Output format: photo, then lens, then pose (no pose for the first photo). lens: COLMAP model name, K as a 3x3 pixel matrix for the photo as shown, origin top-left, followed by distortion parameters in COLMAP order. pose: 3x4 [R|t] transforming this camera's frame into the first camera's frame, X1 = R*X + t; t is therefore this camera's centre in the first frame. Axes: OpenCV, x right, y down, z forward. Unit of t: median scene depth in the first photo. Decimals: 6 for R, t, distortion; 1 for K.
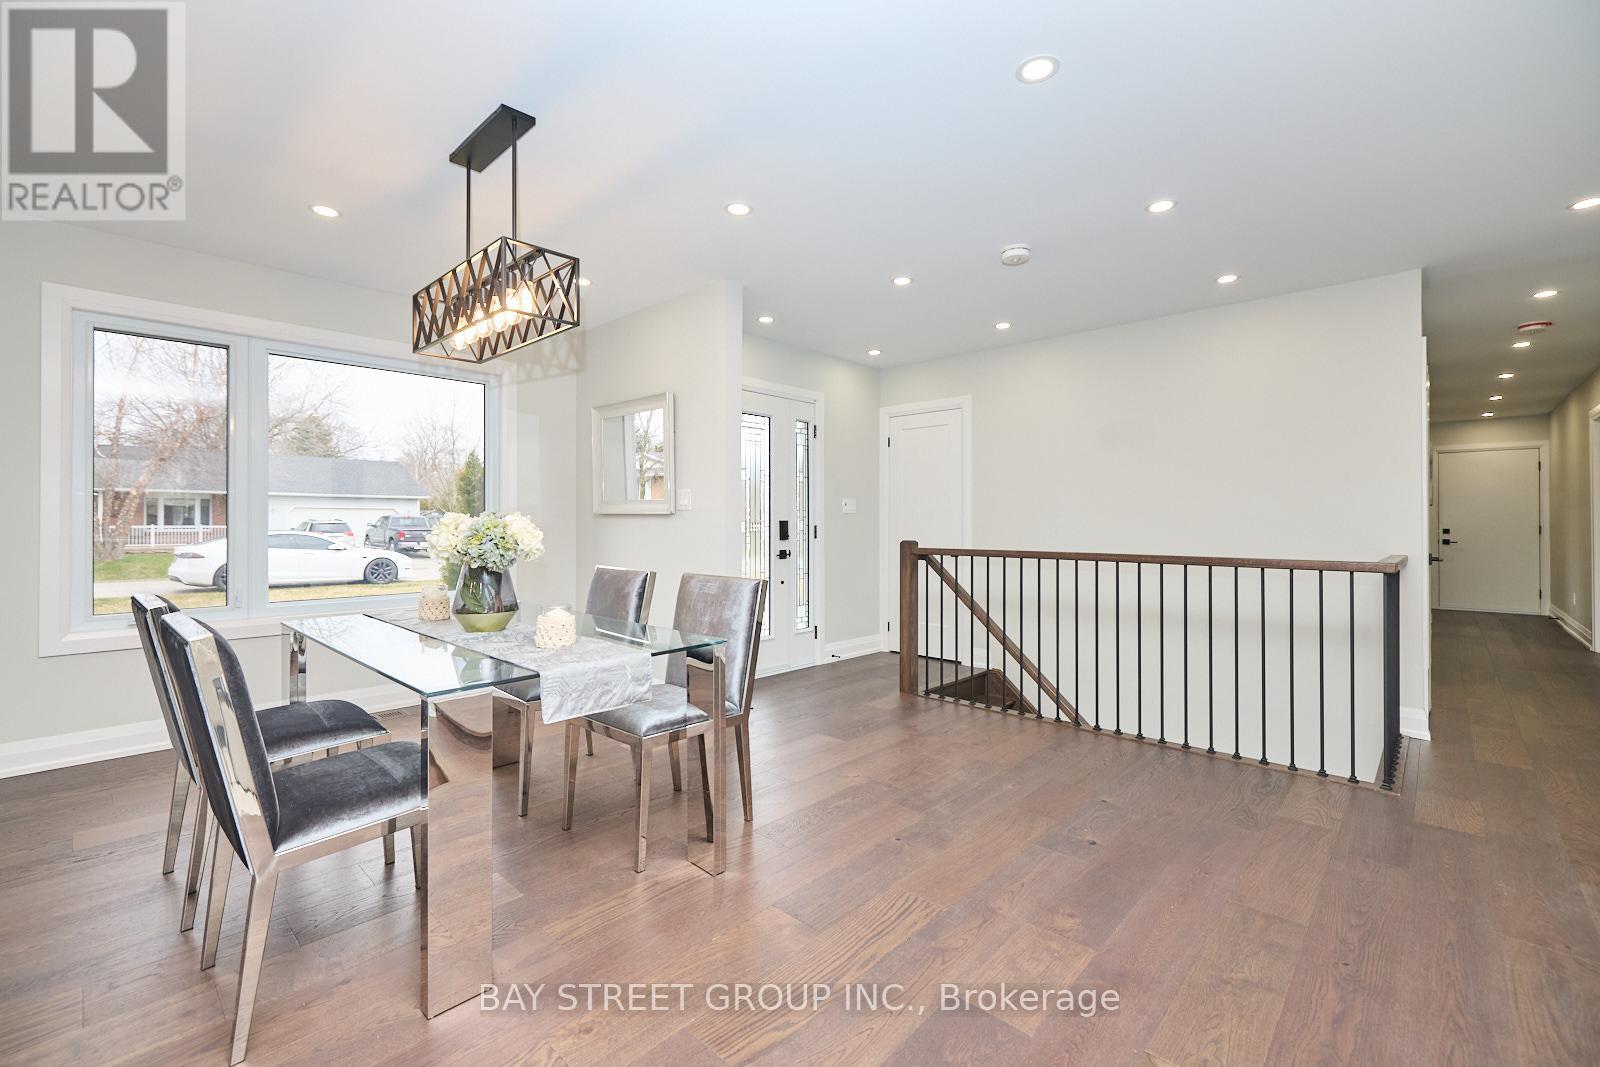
lens RADIAL K [[685.6, 0, 797.2], [0, 685.6, 522.1], [0, 0, 1]] dist [-0.000012, -0.000580]
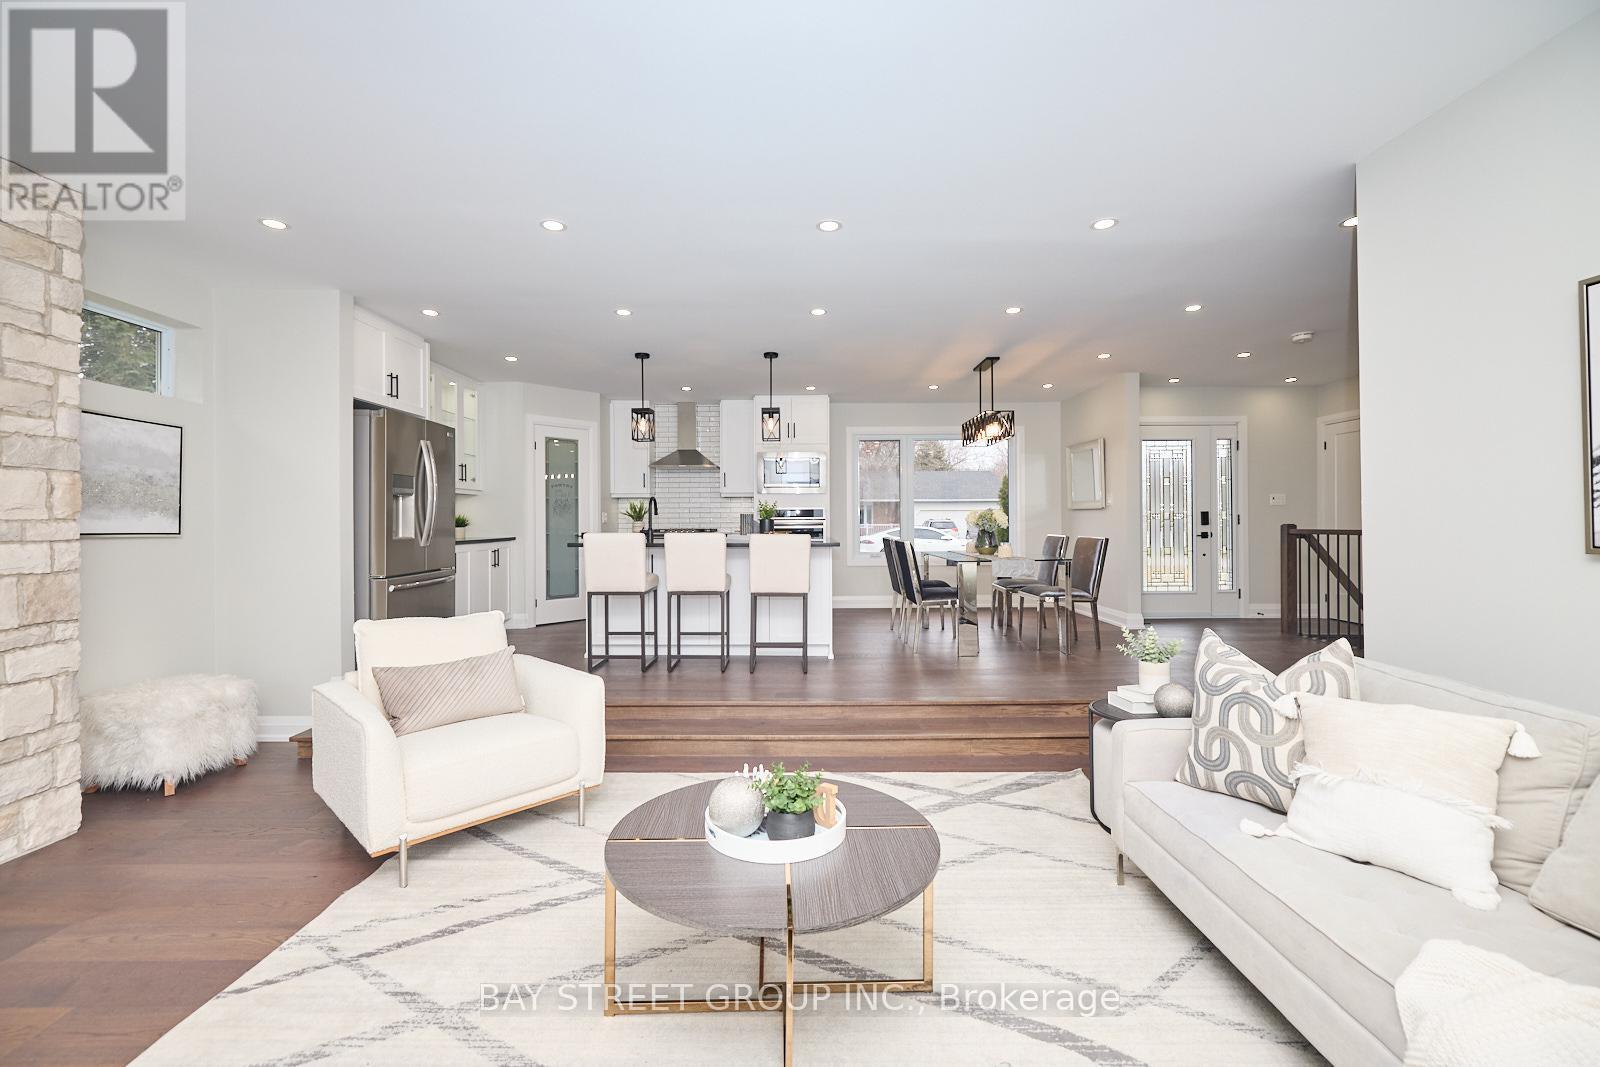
lens RADIAL K [[685.6, 0, 797.2], [0, 685.6, 522.1], [0, 0, 1]] dist [-0.000012, -0.000580]
pose [[0.688888, -0.008534, -0.724817, 0.449464], [0.008845, 0.999955, -0.003368, 0.018216], [0.724814, -0.004091, 0.688933, -0.625659]]
